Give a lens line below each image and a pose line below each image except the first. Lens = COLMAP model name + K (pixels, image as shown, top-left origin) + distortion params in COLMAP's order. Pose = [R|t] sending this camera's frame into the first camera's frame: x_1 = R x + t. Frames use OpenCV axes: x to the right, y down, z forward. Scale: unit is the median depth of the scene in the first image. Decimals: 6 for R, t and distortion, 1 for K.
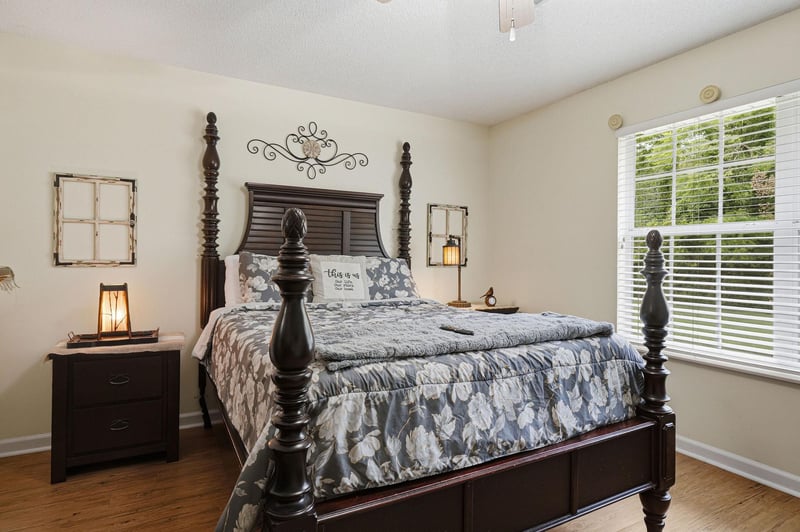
lens RADIAL K [[437.8, 0, 399.2], [0, 437.8, 260.9], [0, 0, 1]] dist [-0.002019, -0.000951]
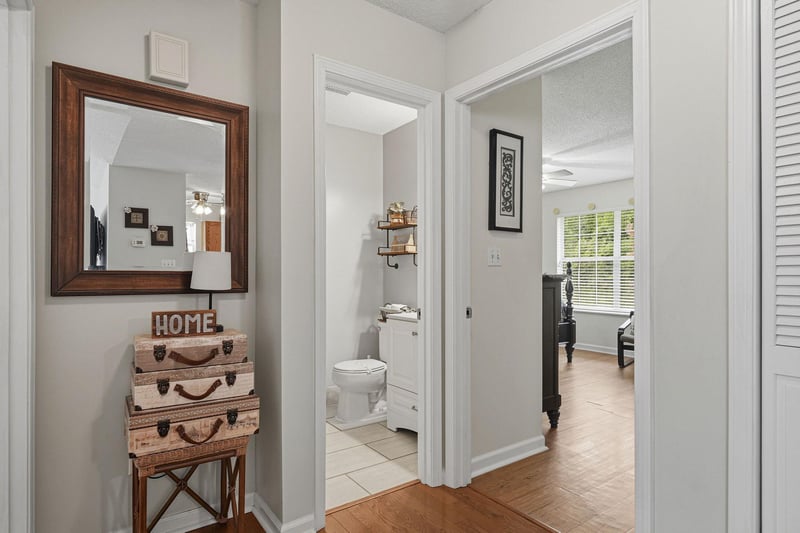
lens RADIAL K [[437.8, 0, 400.3], [0, 437.8, 271.5], [0, 0, 1]] dist [-0.002019, -0.000951]
pose [[0.991690, 0.005133, 0.128550, -0.938504], [-0.003863, 0.999941, -0.010124, 0.036364], [-0.128594, 0.009544, 0.991651, -1.797921]]
